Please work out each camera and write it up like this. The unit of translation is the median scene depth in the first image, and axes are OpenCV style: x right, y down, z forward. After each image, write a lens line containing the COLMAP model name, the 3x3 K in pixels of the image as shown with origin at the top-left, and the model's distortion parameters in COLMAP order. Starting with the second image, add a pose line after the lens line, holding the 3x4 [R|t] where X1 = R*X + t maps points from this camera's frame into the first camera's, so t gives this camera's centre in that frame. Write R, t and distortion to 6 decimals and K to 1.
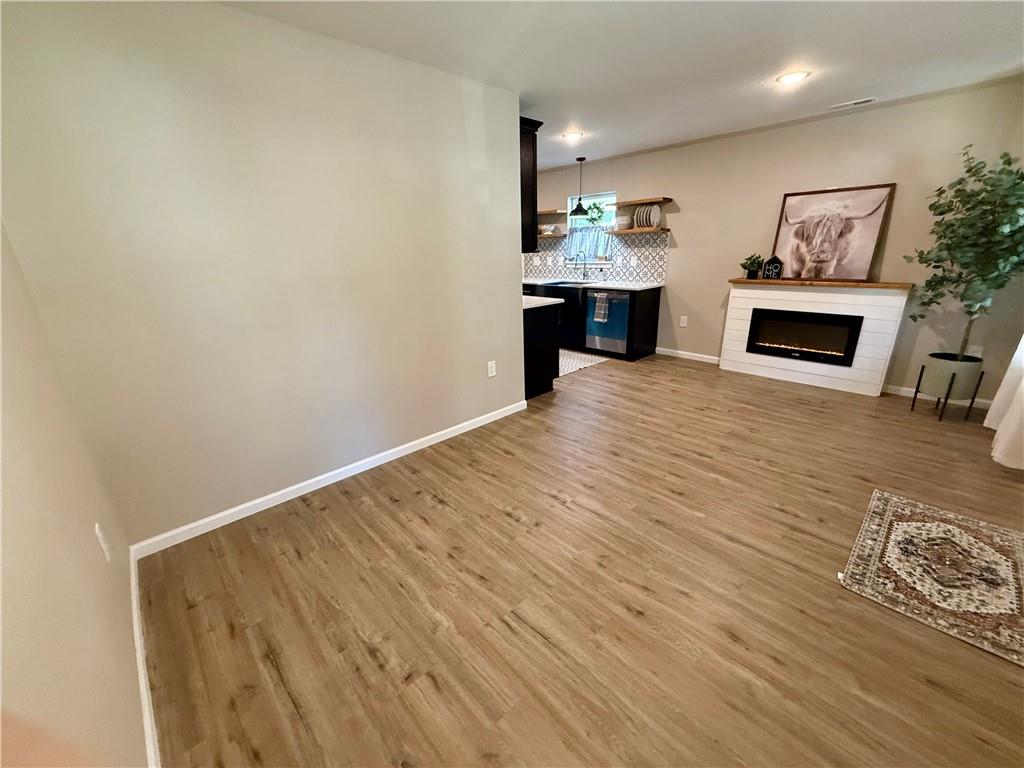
lens RADIAL K [[407.1, 0, 514.4], [0, 407.1, 383.5], [0, 0, 1]] dist [0.001666, 0.000012]
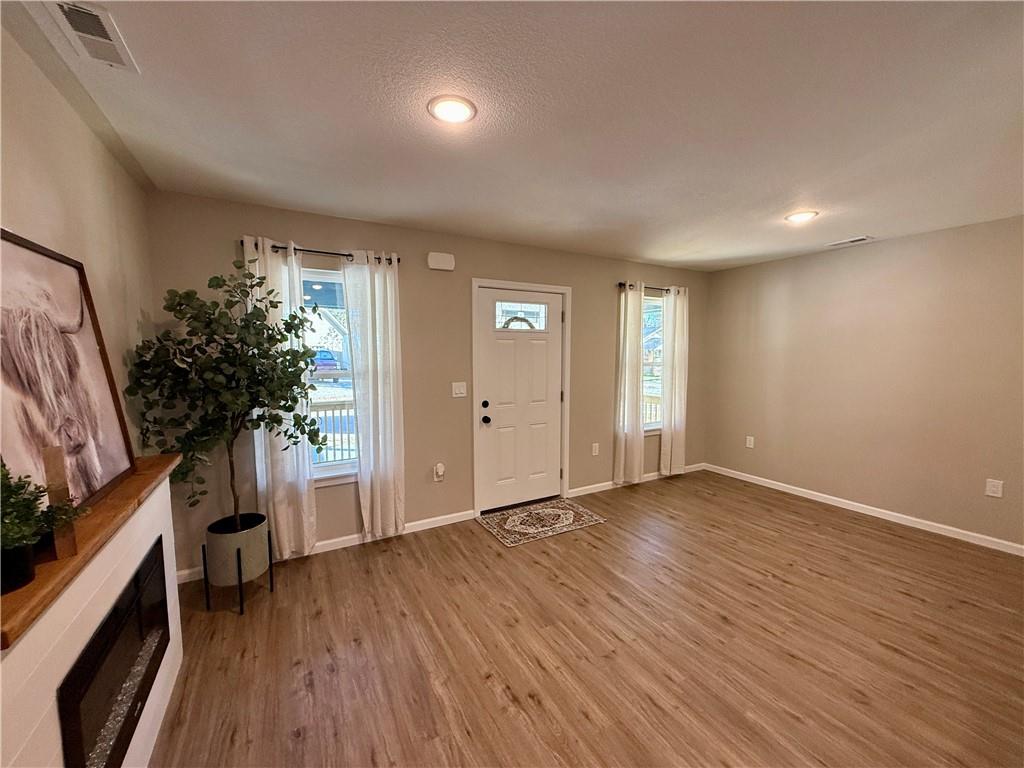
lens RADIAL K [[407.1, 0, 512.6], [0, 407.1, 383.6], [0, 0, 1]] dist [0.001666, 0.000012]
pose [[-0.968288, 0.009328, 0.249662, 0.326586], [0.105606, 0.920920, 0.375172, -0.431340], [-0.226419, 0.389640, -0.892701, 1.187553]]
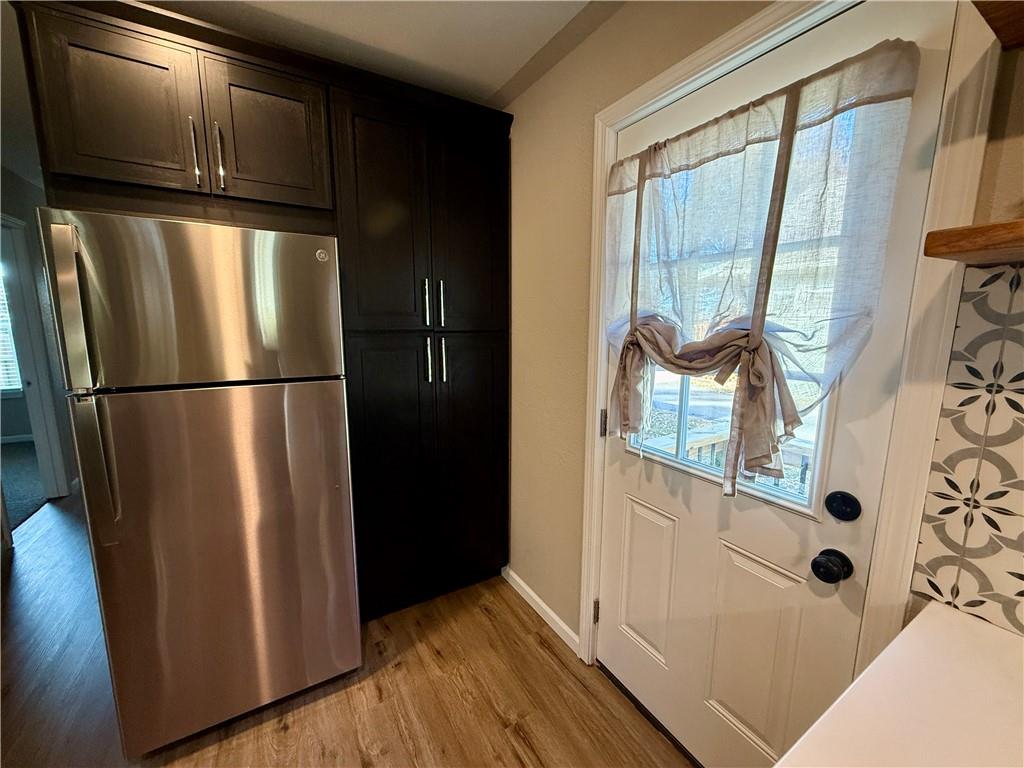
lens RADIAL K [[407.1, 0, 511.1], [0, 407.1, 384.8], [0, 0, 1]] dist [0.001666, 0.000012]
pose [[0.974203, 0.066110, -0.215773, -0.113372], [-0.100878, 0.982856, -0.154328, -0.503564], [0.201871, 0.172113, 0.964171, 1.488674]]
